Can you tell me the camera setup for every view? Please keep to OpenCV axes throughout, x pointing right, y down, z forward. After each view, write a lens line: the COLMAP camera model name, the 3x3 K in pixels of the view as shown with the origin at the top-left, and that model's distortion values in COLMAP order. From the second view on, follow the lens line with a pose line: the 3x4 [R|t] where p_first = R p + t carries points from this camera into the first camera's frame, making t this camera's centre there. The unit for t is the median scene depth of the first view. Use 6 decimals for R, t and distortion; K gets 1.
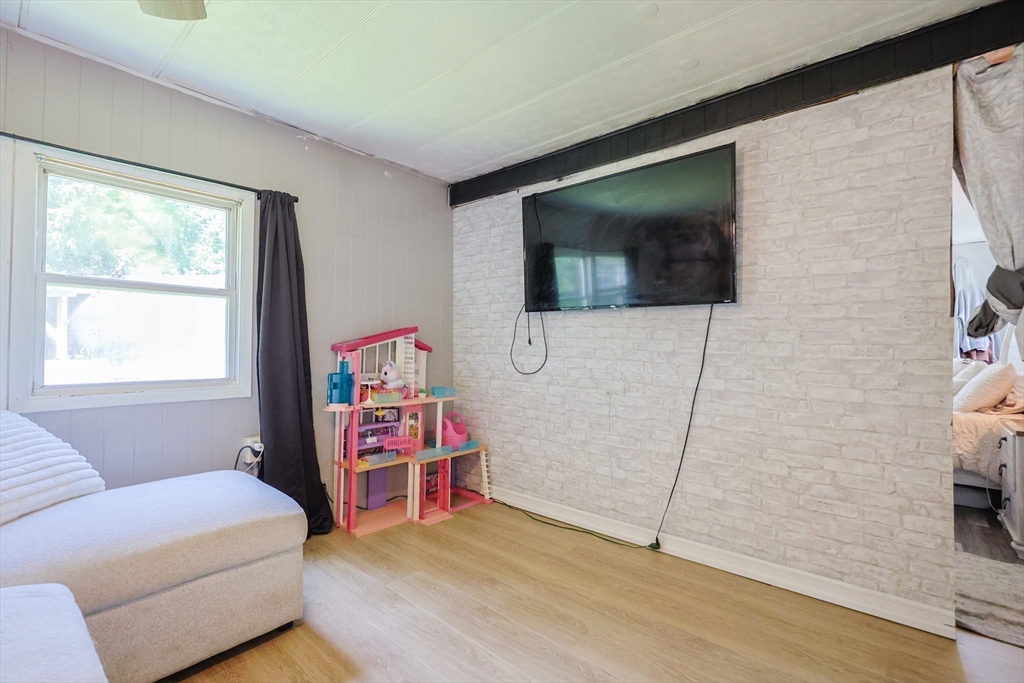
lens RADIAL K [[455.3, 0, 522.3], [0, 455.3, 349.6], [0, 0, 1]] dist [0.001145, -0.000215]
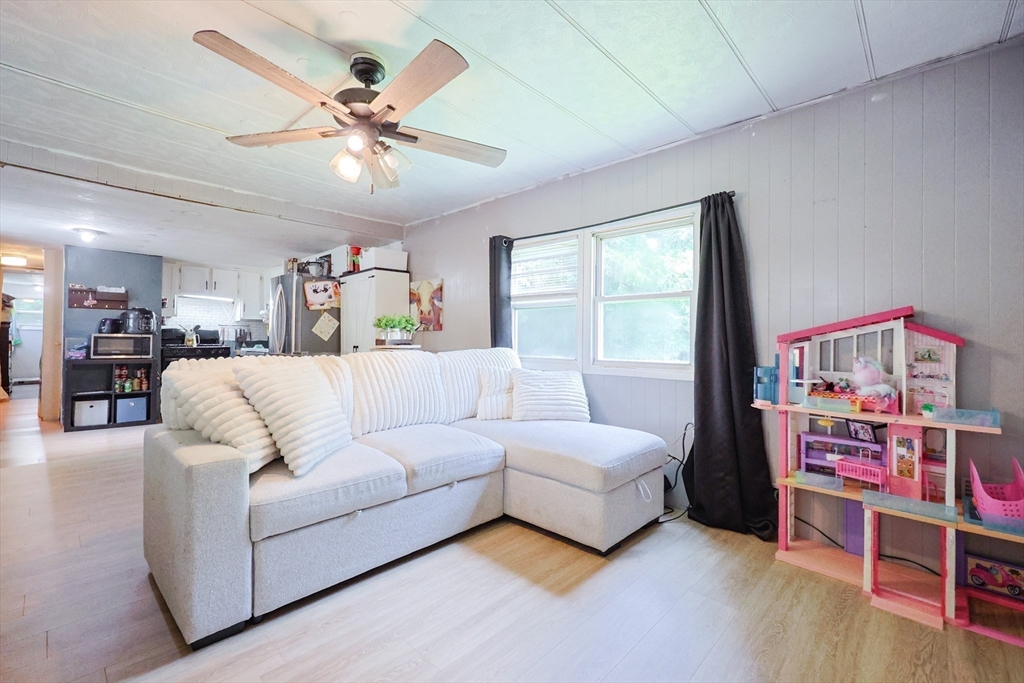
lens RADIAL K [[438.1, 0, 514.1], [0, 438.1, 343.4], [0, 0, 1]] dist [-0.001387, -0.000036]
pose [[-0.050277, 0.000437, -0.998735, 0.537887], [-0.014485, 0.999894, 0.001167, 0.013050], [0.998630, 0.014525, -0.050265, 0.597293]]
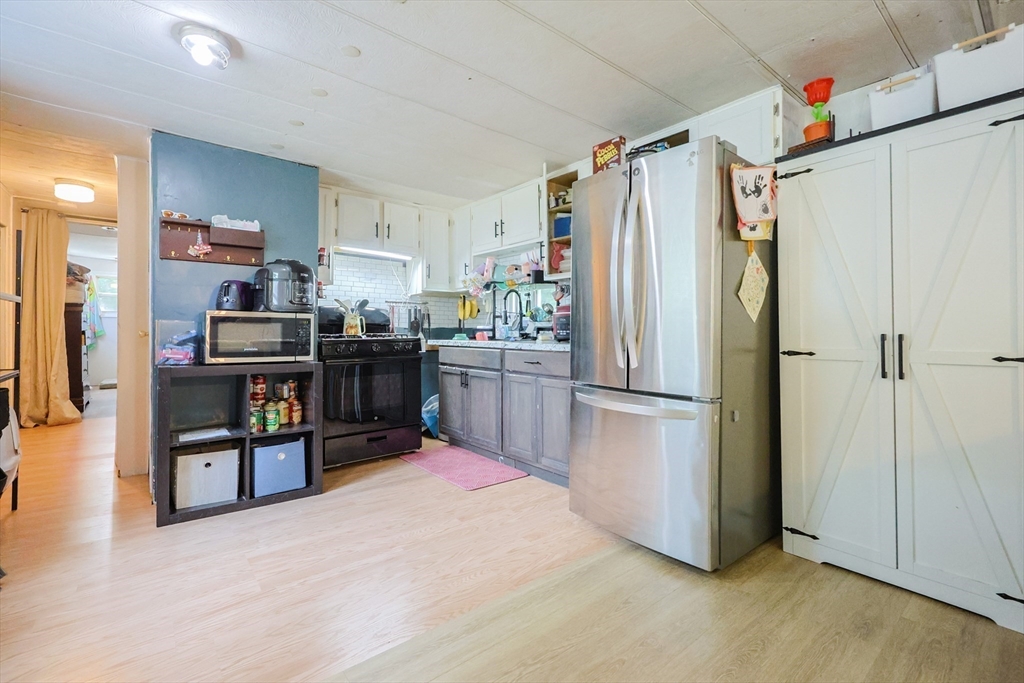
lens RADIAL K [[448.8, 0, 515.2], [0, 448.8, 340.5], [0, 0, 1]] dist [-0.000279, -0.000197]
pose [[-0.171836, 0.014816, -0.985014, -0.667572], [-0.011054, 0.999795, 0.016967, 0.043055], [0.985064, 0.013804, -0.171637, -0.771635]]
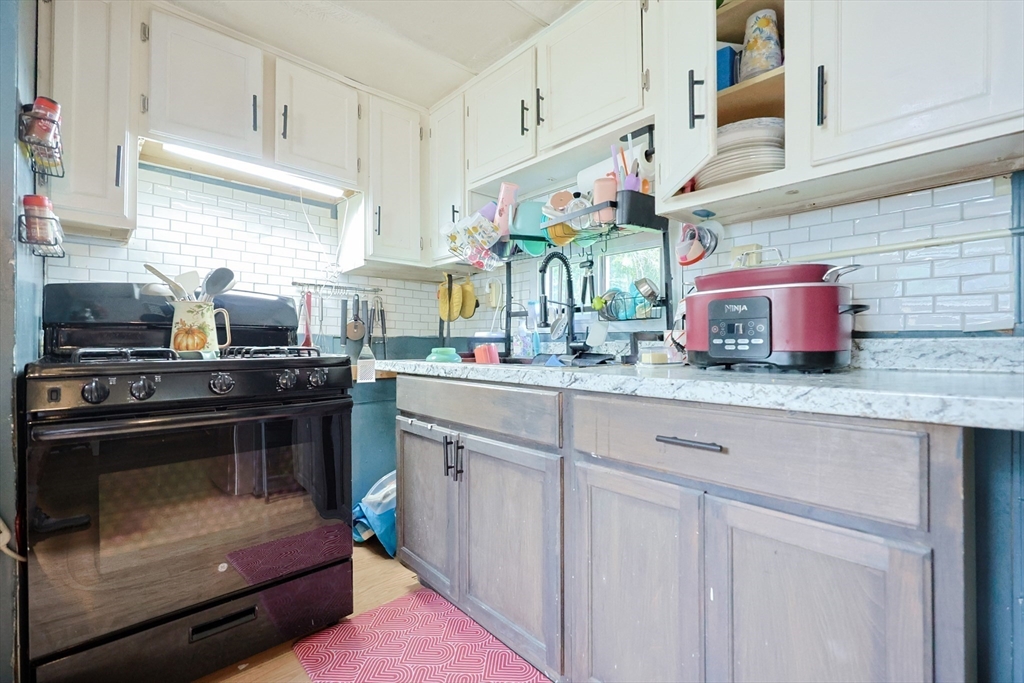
lens RADIAL K [[455.3, 0, 522.3], [0, 455.3, 349.6], [0, 0, 1]] dist [0.001145, -0.000215]
pose [[-0.113739, 0.003477, -0.993505, -1.536149], [-0.012911, 0.999904, 0.004978, 0.046548], [0.993427, 0.013394, -0.113683, -1.042009]]
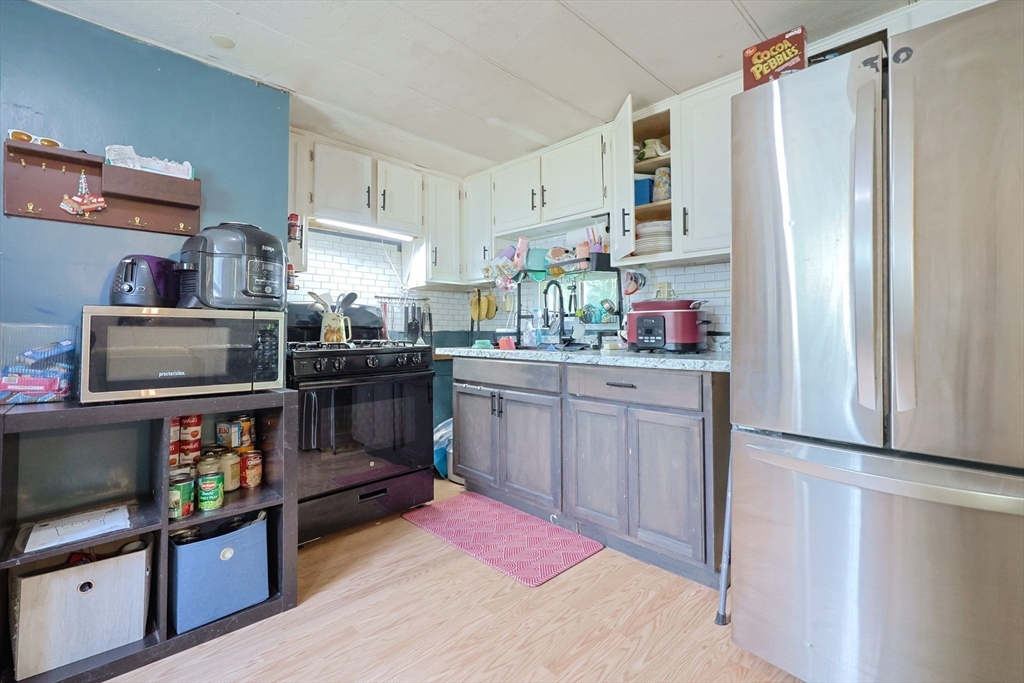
lens RADIAL K [[449.3, 0, 514.4], [0, 449.3, 333.2], [0, 0, 1]] dist [0.001787, 0.000186]
pose [[-0.089815, -0.000500, -0.995958, -1.062530], [-0.008387, 0.999965, 0.000254, 0.028914], [0.995923, 0.008375, -0.089816, -1.069675]]
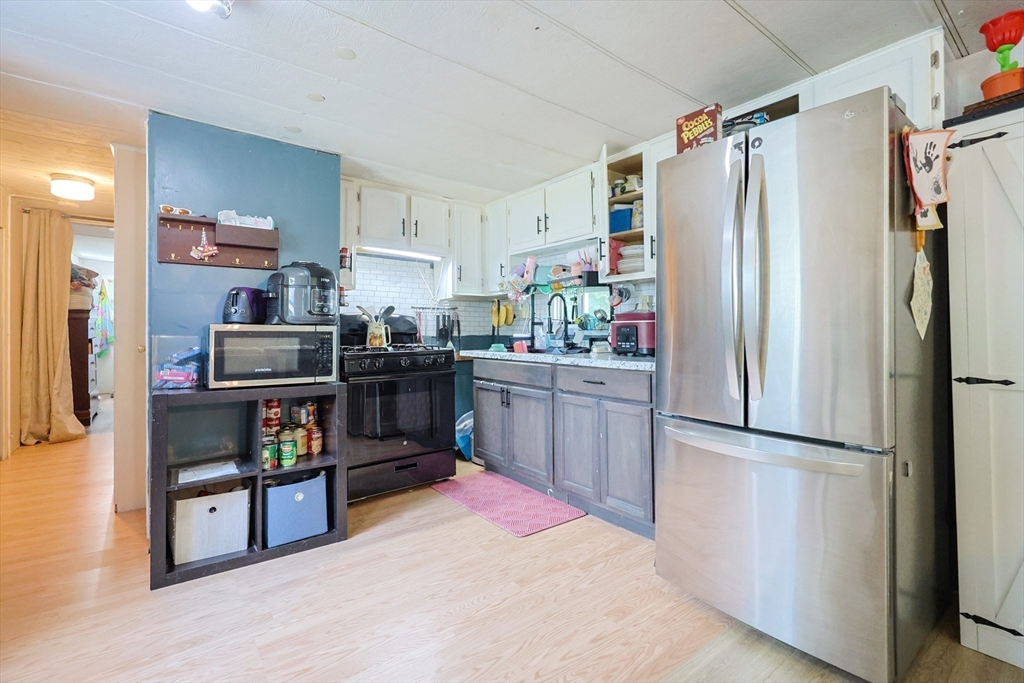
lens RADIAL K [[454.0, 0, 512.5], [0, 454.0, 337.9], [0, 0, 1]] dist [0.000962, 0.000305]
pose [[-0.205103, 0.009959, -0.978690, -0.838070], [-0.005933, 0.999917, 0.011418, 0.010690], [0.978722, 0.008148, -0.205027, -0.911257]]
